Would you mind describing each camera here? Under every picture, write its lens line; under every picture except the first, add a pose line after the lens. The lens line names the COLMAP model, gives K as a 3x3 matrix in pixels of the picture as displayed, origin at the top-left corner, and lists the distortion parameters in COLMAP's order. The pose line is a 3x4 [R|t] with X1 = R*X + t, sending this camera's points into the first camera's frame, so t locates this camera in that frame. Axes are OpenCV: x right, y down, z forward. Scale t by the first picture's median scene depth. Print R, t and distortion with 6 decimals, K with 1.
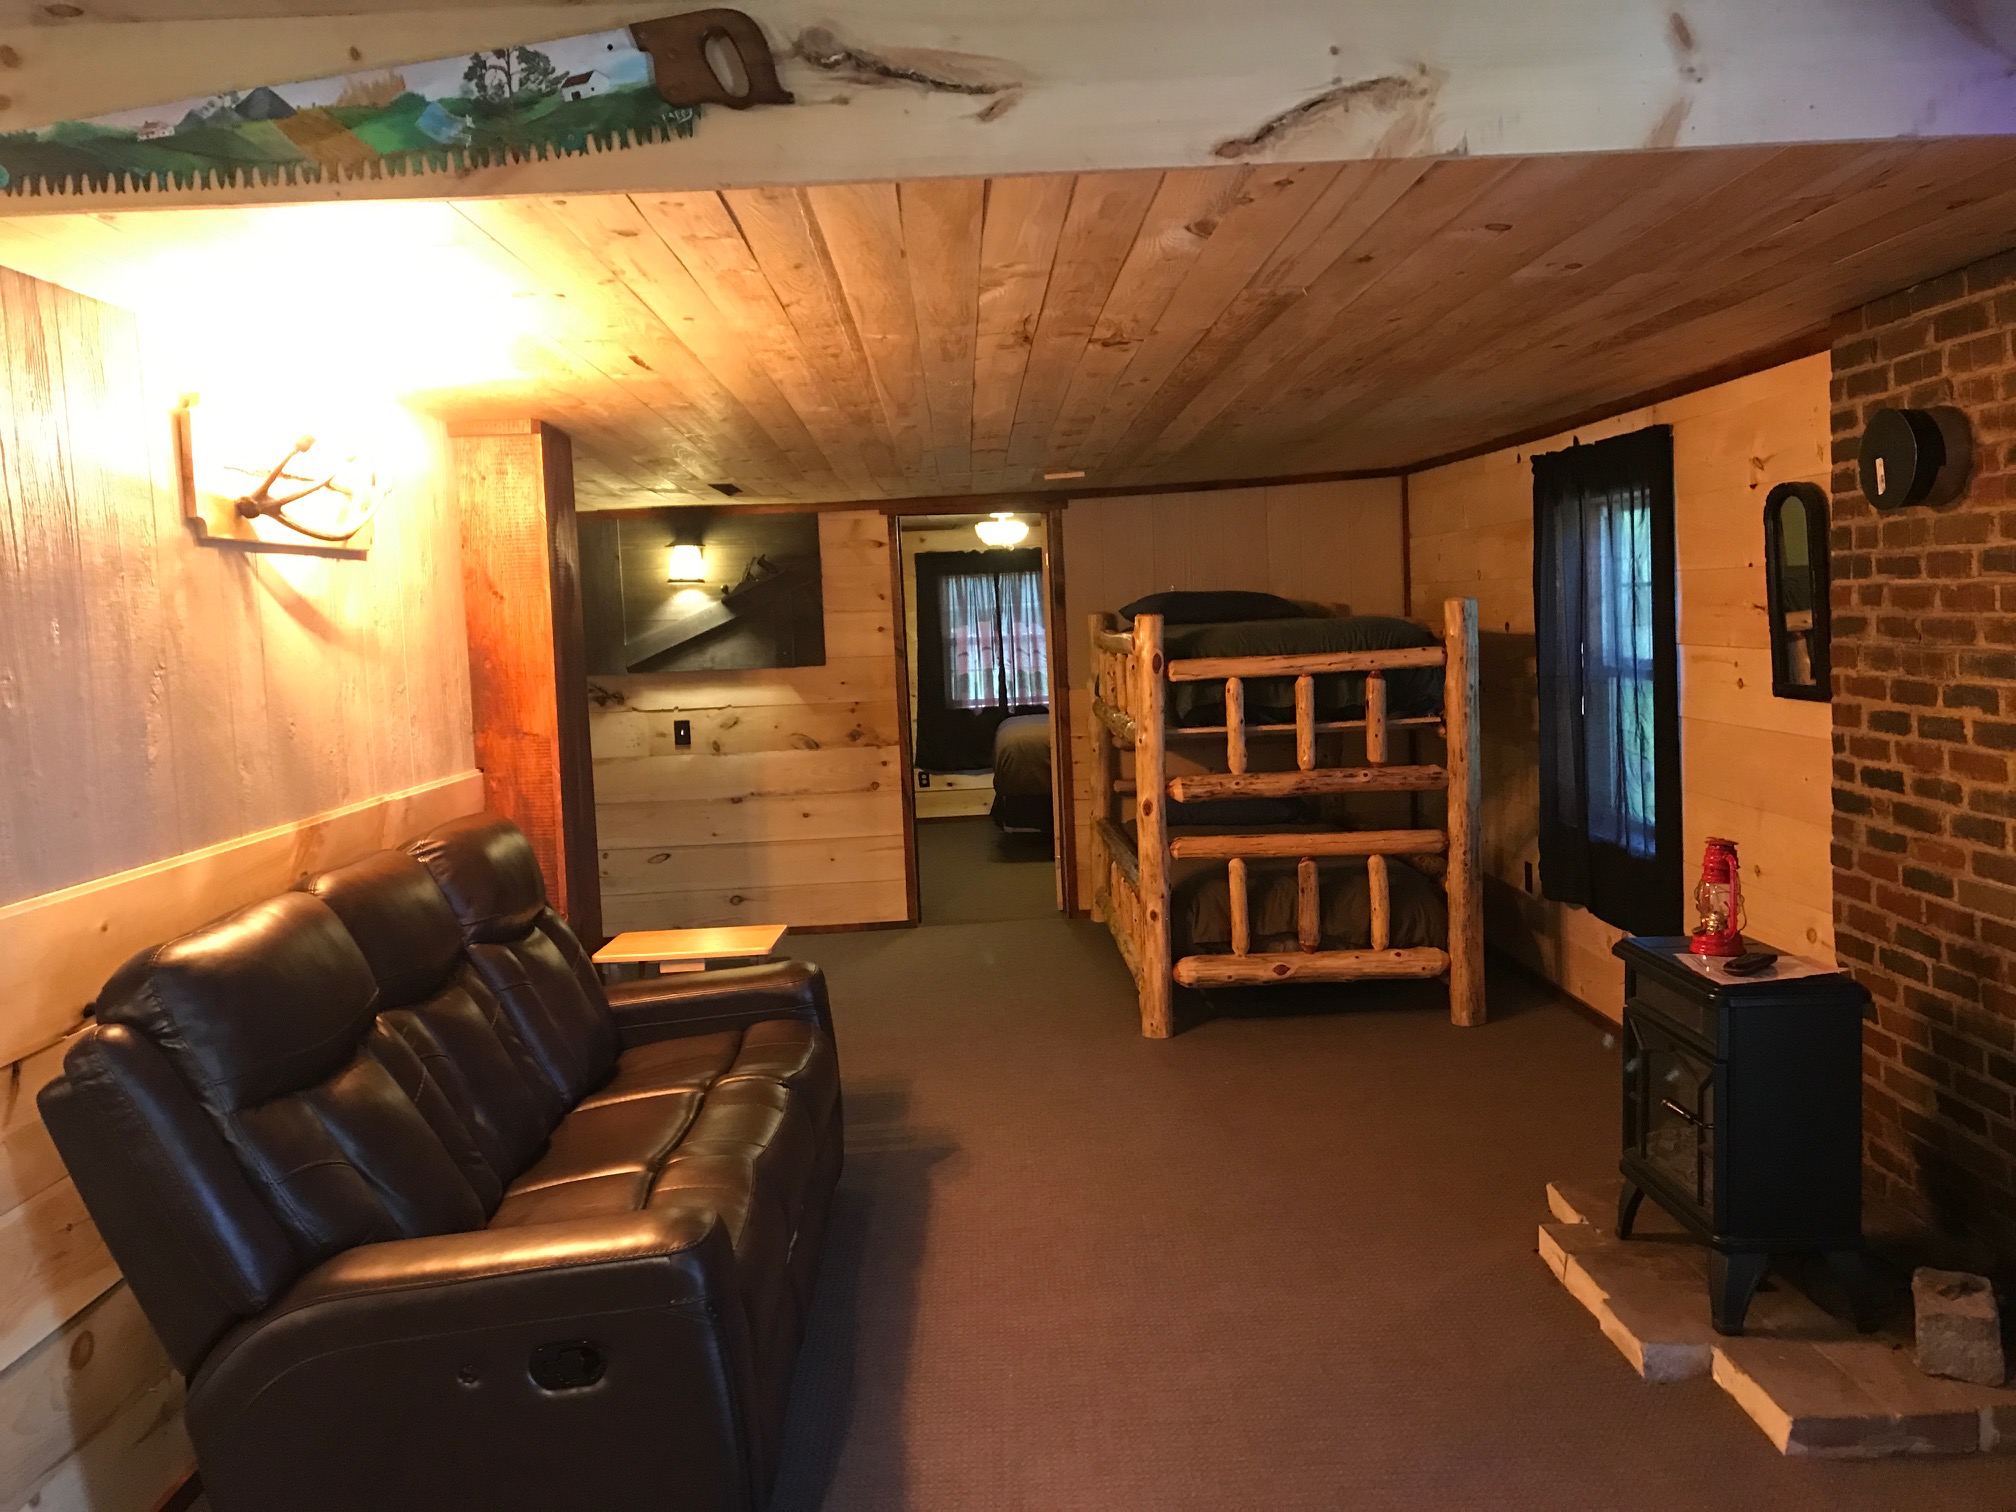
lens RADIAL K [[1660.2, 0, 1008.1], [0, 1660.2, 753.2], [0, 0, 1]] dist [0.000175, -0.000148]
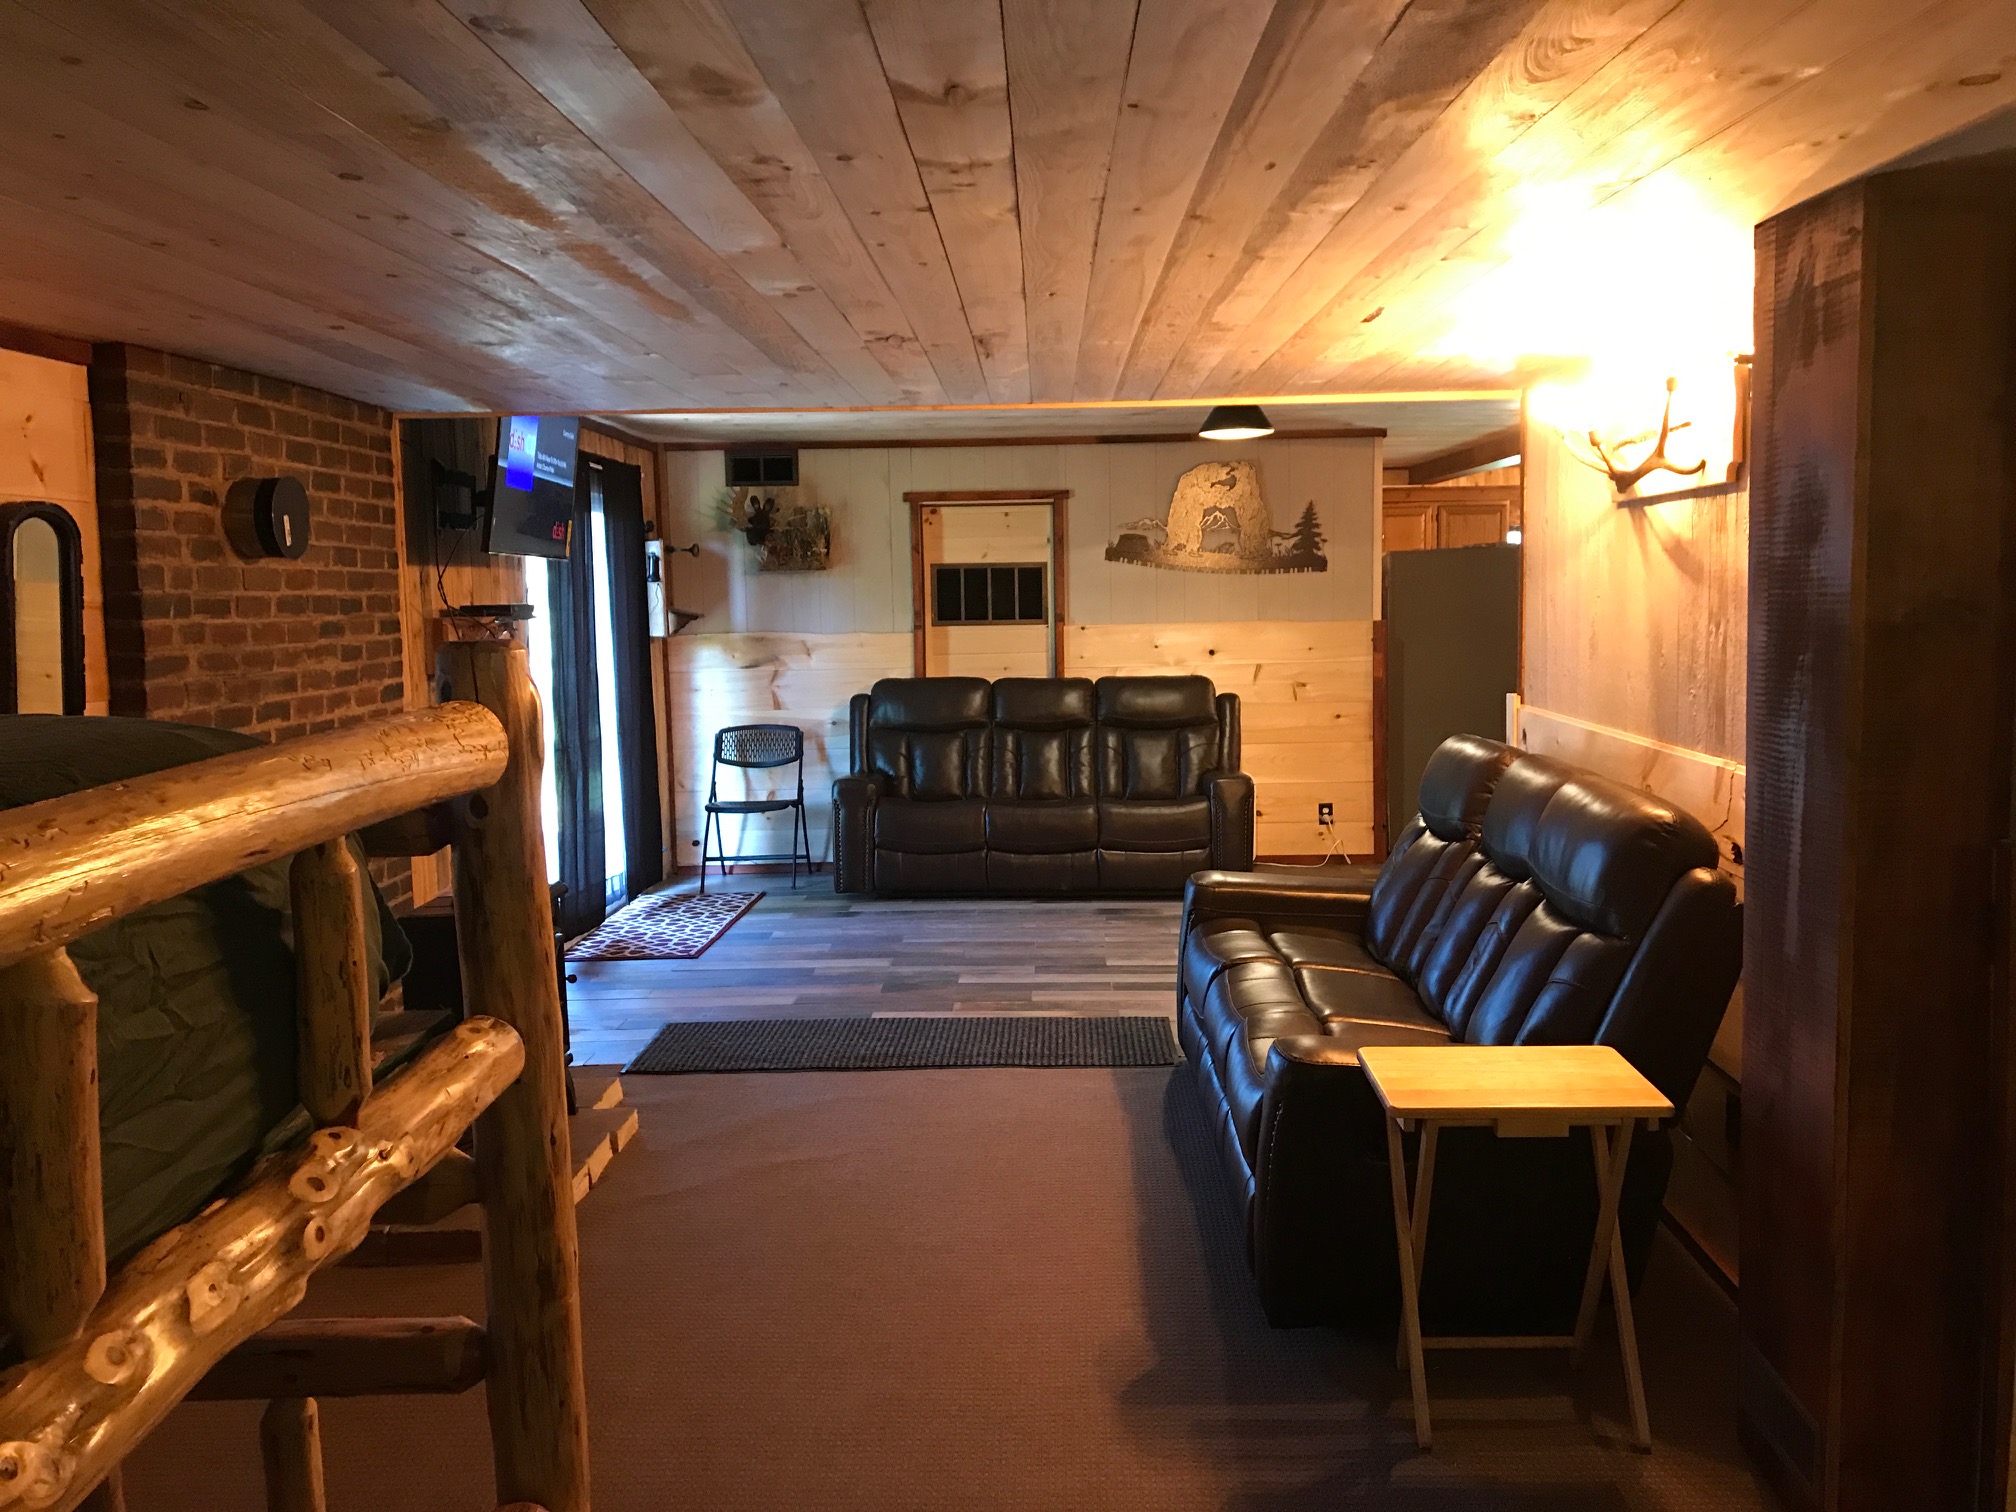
lens RADIAL K [[1660.2, 0, 1008.8], [0, 1660.2, 755.6], [0, 0, 1]] dist [0.000175, -0.000148]
pose [[-0.996667, 0.058514, 0.056844, -0.051571], [0.067937, 0.981087, 0.181254, -0.182028], [-0.045163, 0.184512, -0.981792, 2.103398]]
